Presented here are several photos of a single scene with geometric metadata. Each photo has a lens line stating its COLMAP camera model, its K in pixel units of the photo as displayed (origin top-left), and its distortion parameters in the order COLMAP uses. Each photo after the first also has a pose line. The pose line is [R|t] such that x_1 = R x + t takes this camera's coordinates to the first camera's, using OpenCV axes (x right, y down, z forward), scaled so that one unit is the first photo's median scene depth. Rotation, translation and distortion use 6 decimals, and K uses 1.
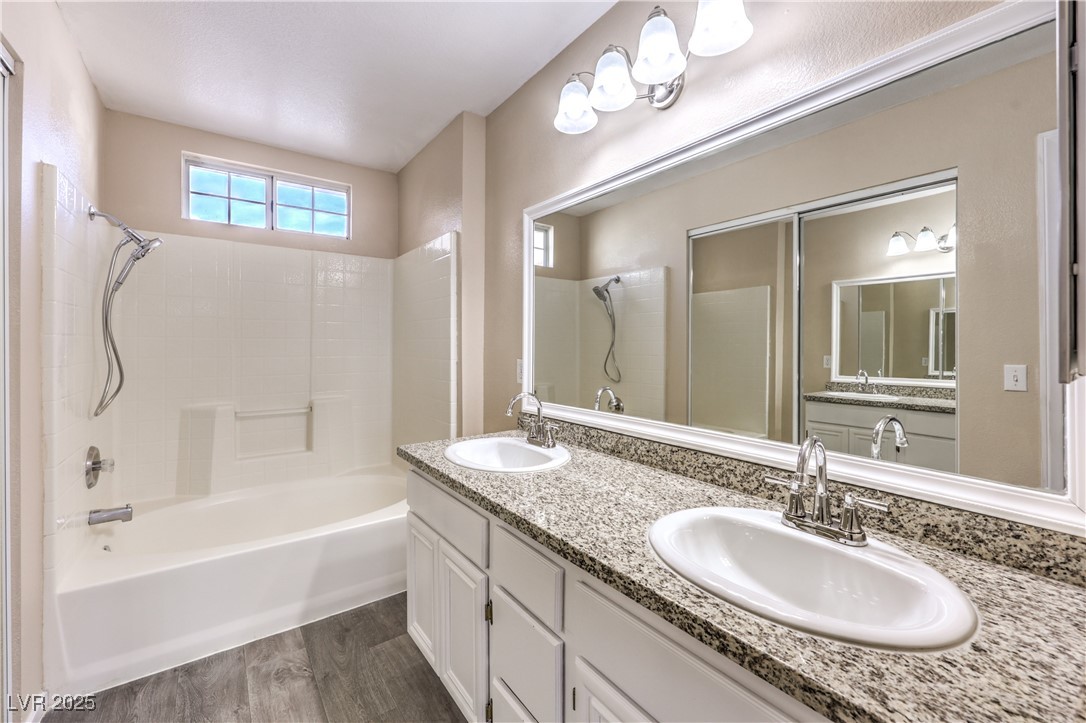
lens RADIAL K [[449.2, 0, 550.8], [0, 449.2, 344.6], [0, 0, 1]] dist [0.001666, -0.000283]
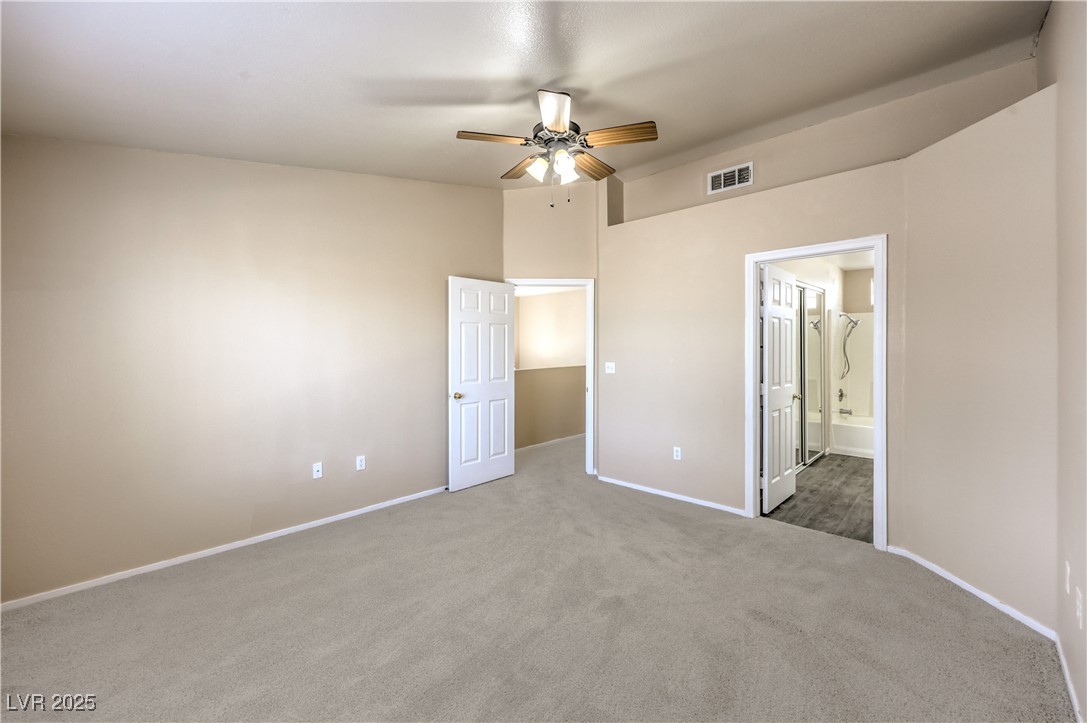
lens RADIAL K [[440.9, 0, 546.1], [0, 440.9, 349.8], [0, 0, 1]] dist [0.000546, 0.000185]
pose [[0.172697, 0.006113, -0.984956, 2.403225], [0.006851, 0.999949, 0.007407, -0.122232], [0.984951, -0.008027, 0.172647, -2.256831]]
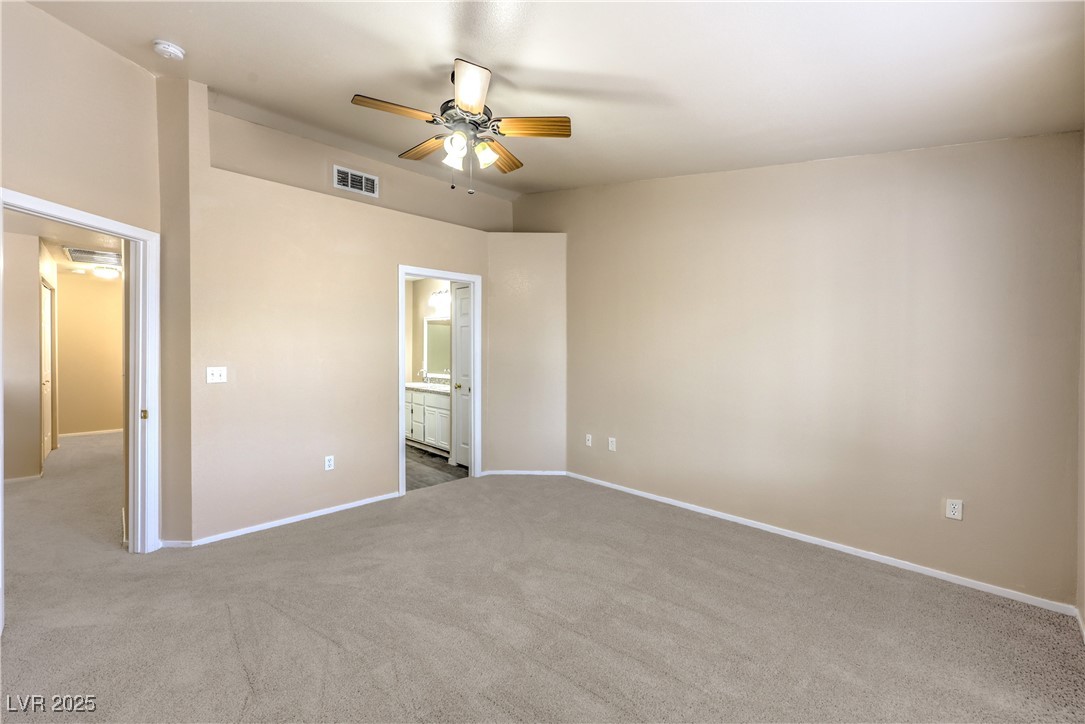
lens RADIAL K [[455.5, 0, 548.6], [0, 455.5, 350.0], [0, 0, 1]] dist [0.000333, 0.000055]
pose [[0.988910, 0.006477, 0.148373, 0.548169], [-0.007682, 0.999942, 0.007551, -0.117498], [-0.148315, -0.008607, 0.988903, -3.820830]]
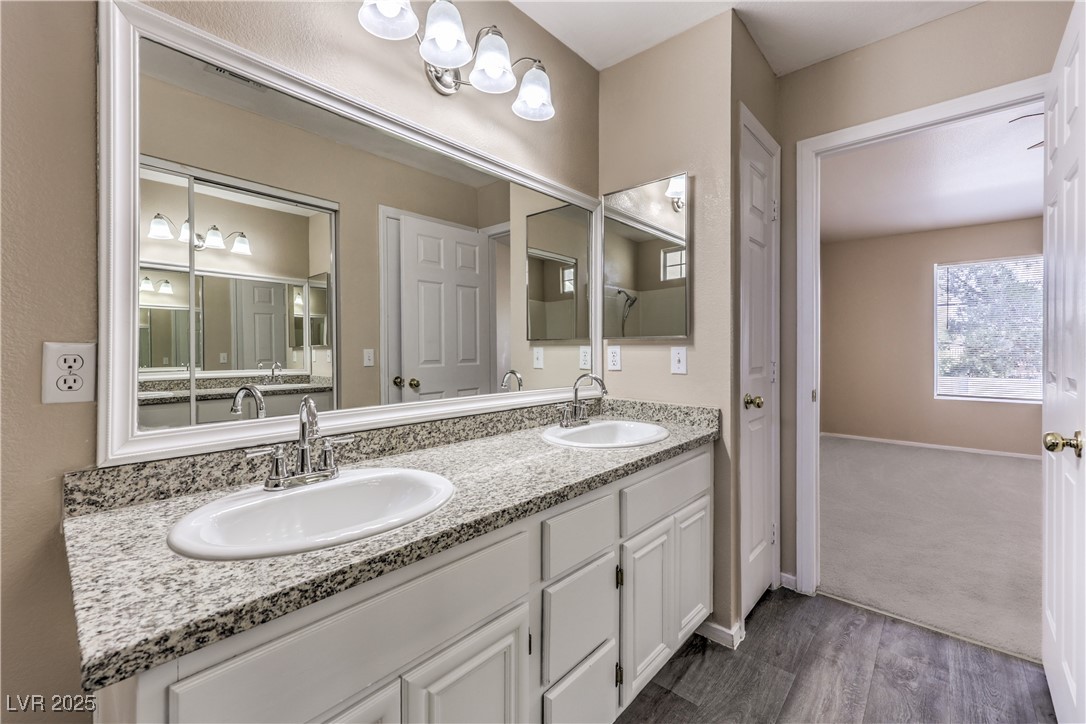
lens RADIAL K [[455.9, 0, 549.1], [0, 455.9, 350.0], [0, 0, 1]] dist [0.000333, 0.000055]
pose [[-0.217500, -0.003531, 0.976054, -0.859437], [0.000022, 0.999993, 0.003623, 0.060342], [-0.976060, 0.000810, -0.217499, 1.039562]]
